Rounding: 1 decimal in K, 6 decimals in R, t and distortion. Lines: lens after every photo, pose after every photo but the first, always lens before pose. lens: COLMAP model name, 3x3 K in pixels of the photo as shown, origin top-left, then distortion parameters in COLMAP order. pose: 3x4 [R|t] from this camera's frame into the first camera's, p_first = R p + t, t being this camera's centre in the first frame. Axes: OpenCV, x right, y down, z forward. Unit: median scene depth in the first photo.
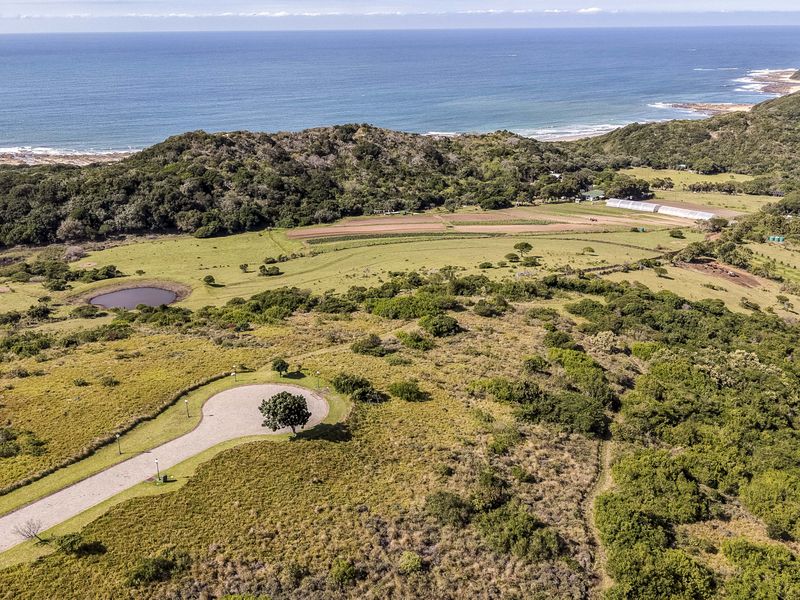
lens RADIAL K [[708.2, 0, 424.3], [0, 708.2, 300.5], [0, 0, 1]] dist [0.002920, -0.011953]
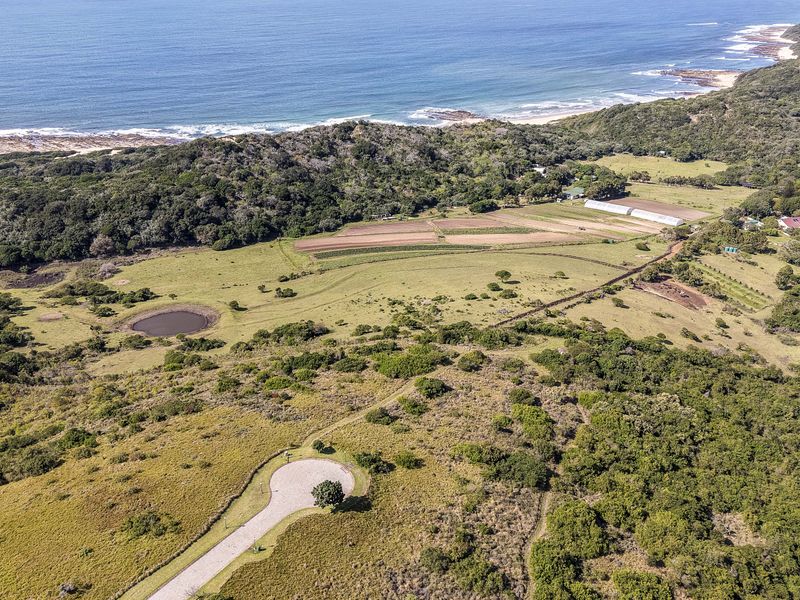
lens RADIAL K [[715.3, 0, 432.2], [0, 715.3, 298.4], [0, 0, 1]] dist [-0.004307, -0.004859]
pose [[0.999783, 0.000716, 0.020837, -0.001513], [-0.002397, 0.996730, 0.080768, -0.105763], [-0.020711, -0.080800, 0.996515, -0.137764]]
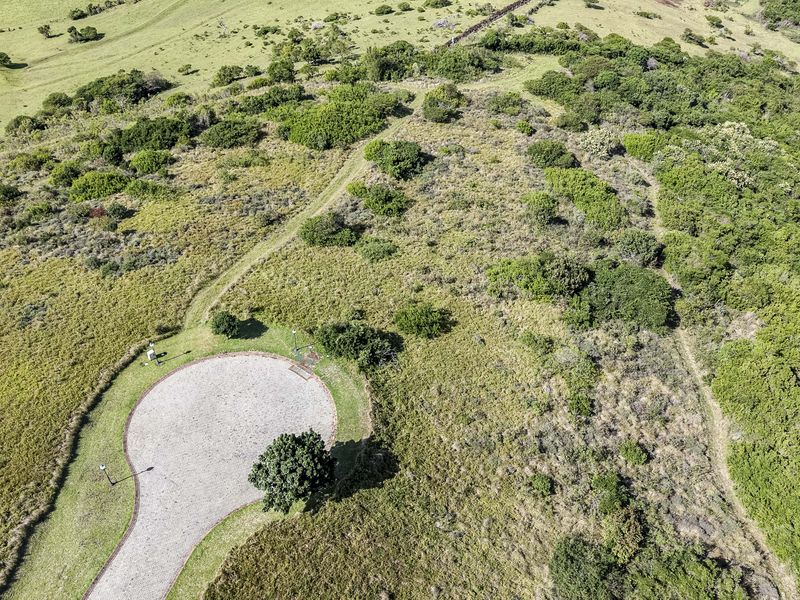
lens RADIAL K [[702.4, 0, 410.5], [0, 702.4, 302.3], [0, 0, 1]] dist [0.005283, -0.014947]
pose [[0.972093, -0.154404, 0.176619, -0.050273], [0.069630, 0.908841, 0.411290, -0.054023], [-0.224023, -0.387514, 0.894229, 0.141134]]
